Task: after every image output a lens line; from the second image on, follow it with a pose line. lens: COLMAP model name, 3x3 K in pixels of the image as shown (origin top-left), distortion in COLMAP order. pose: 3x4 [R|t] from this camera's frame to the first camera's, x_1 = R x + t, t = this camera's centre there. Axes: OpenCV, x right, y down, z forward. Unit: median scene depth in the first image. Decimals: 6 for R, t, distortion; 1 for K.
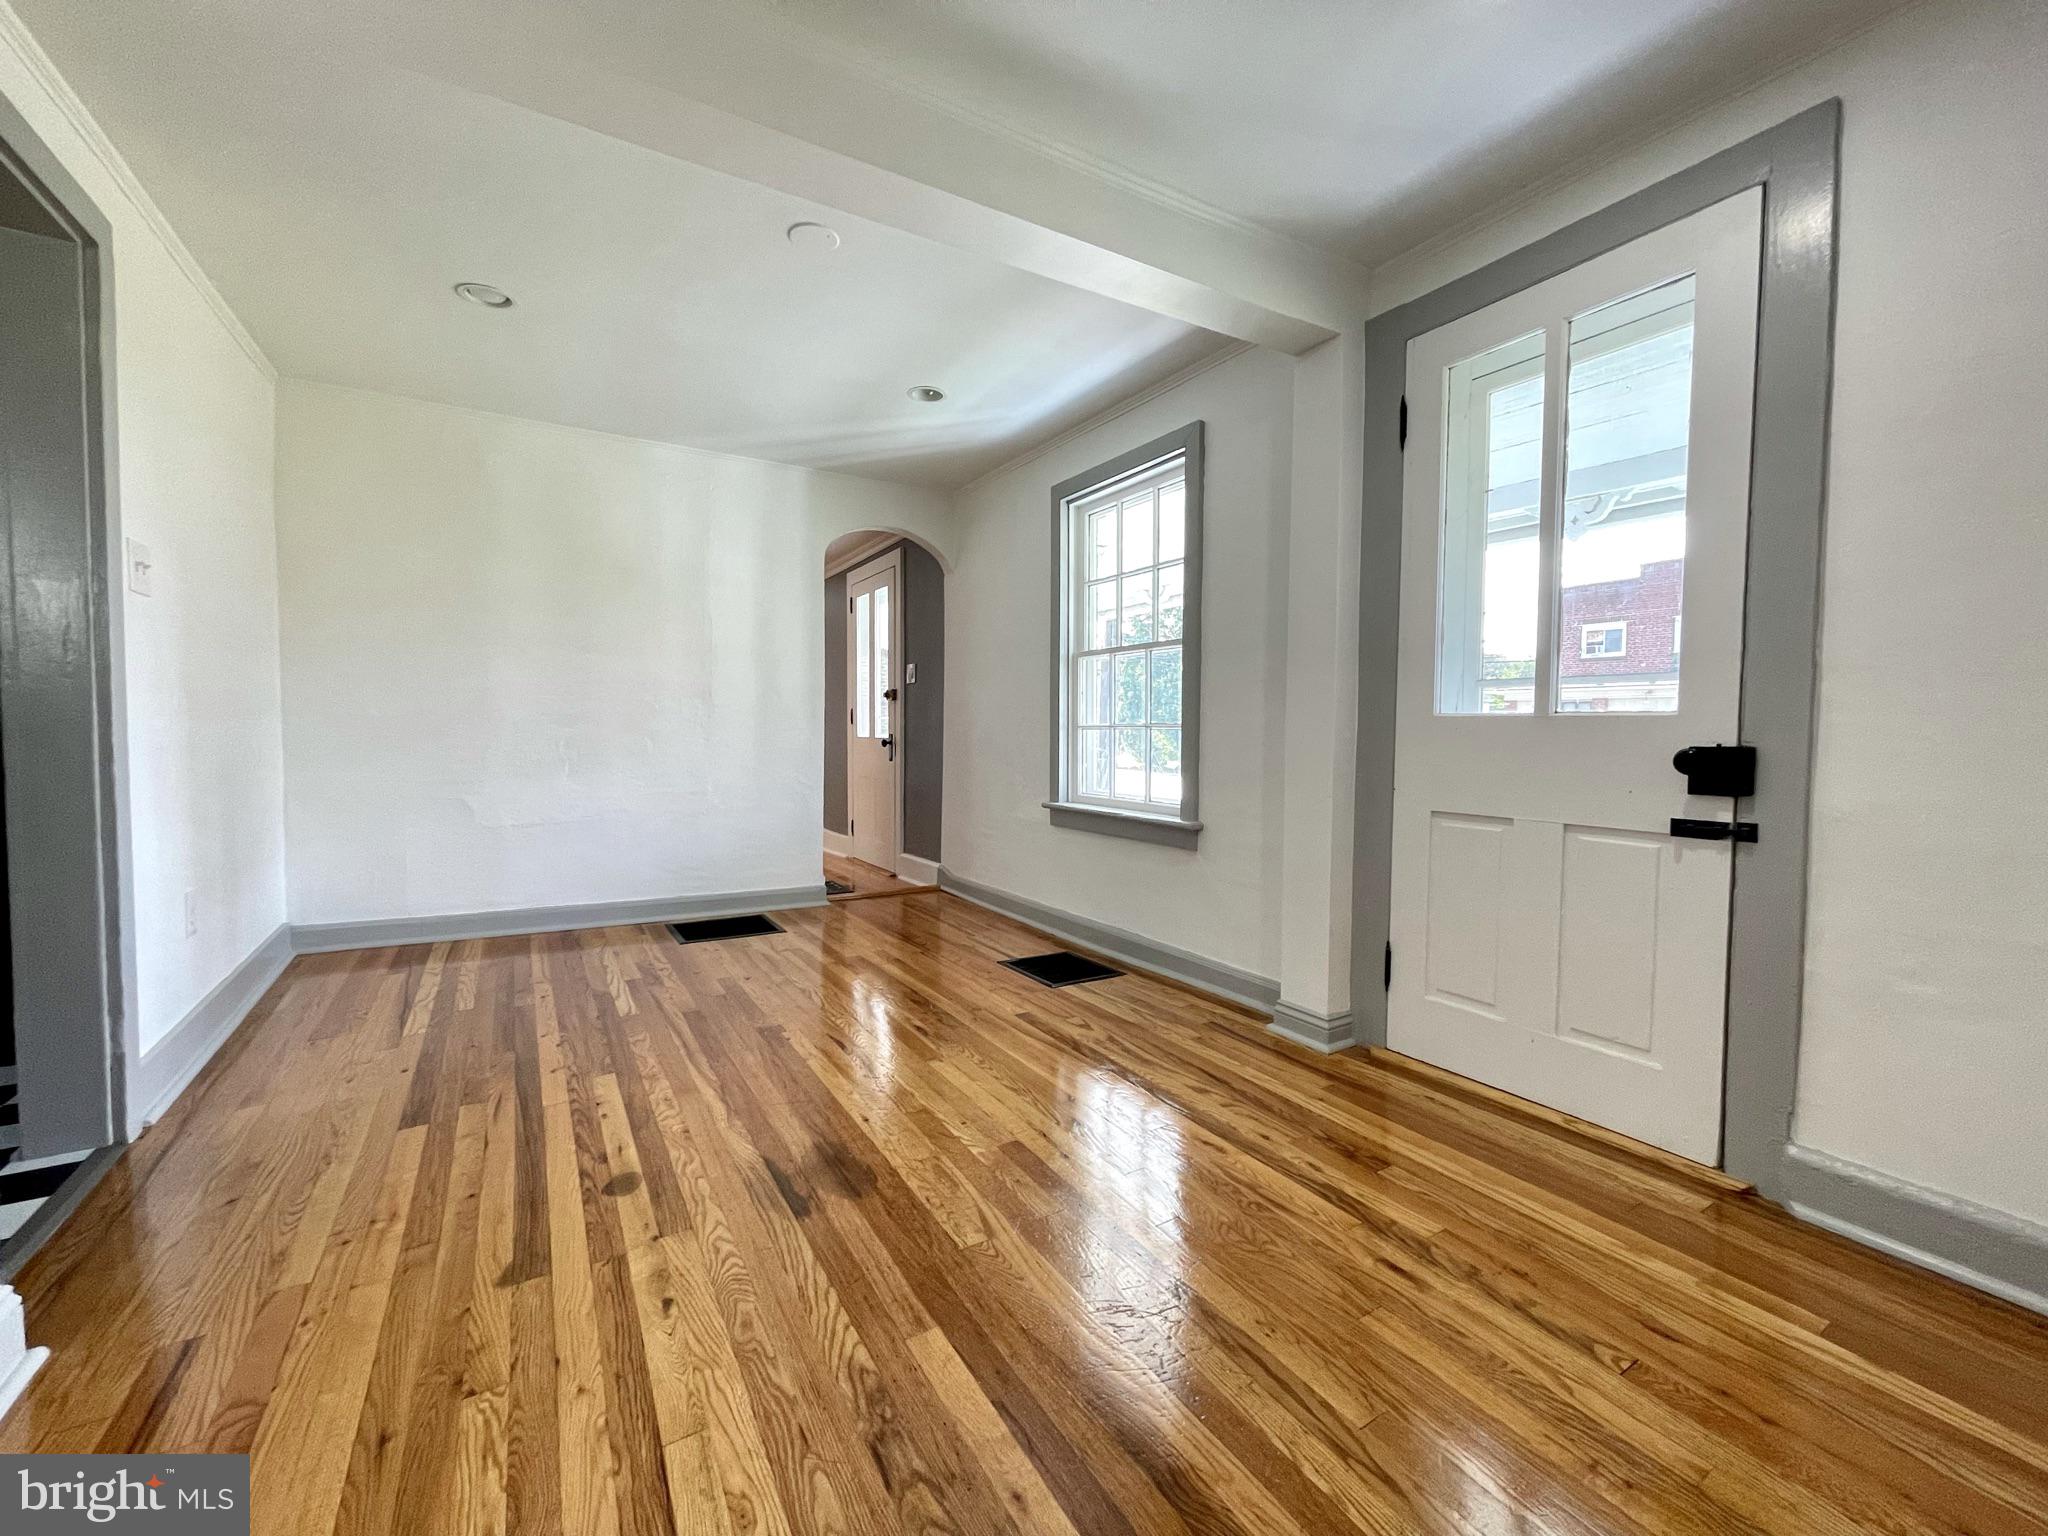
lens RADIAL K [[823.5, 0, 1026.5], [0, 823.5, 767.5], [0, 0, 1]] dist [0.003704, 0.000569]
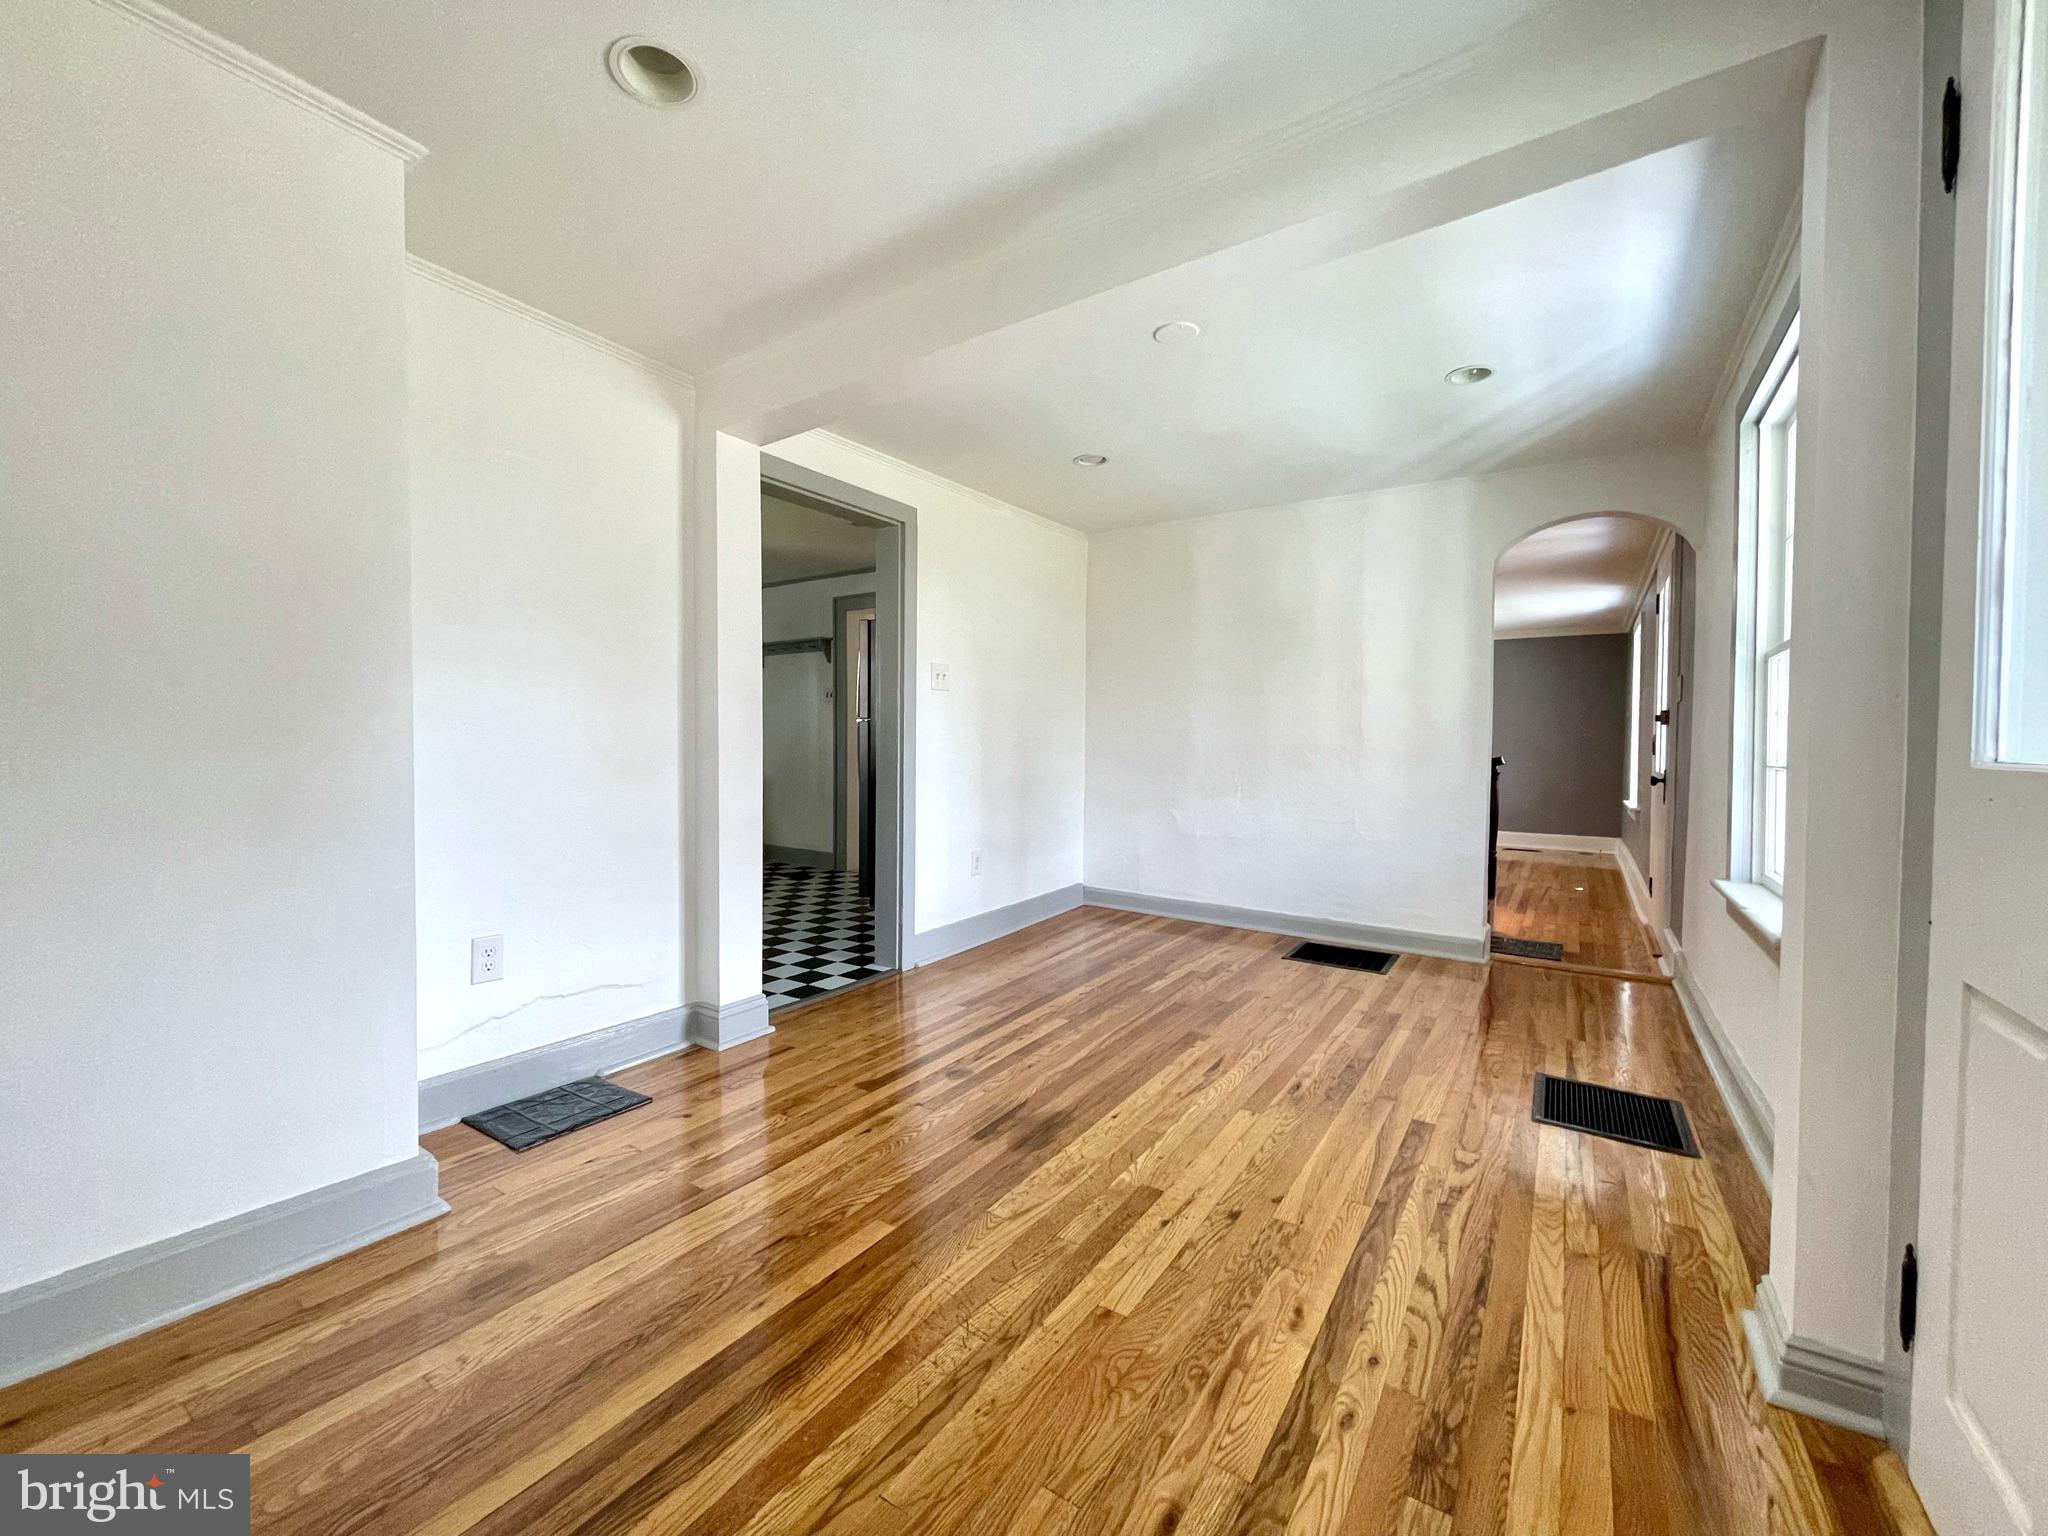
lens RADIAL K [[823.5, 0, 1027.8], [0, 823.5, 764.1], [0, 0, 1]] dist [0.003704, 0.000569]
pose [[0.424377, 0.016370, -0.905338, 0.575785], [-0.047183, 0.998878, -0.004056, -0.031775], [0.904255, 0.044438, 0.424673, 0.297846]]
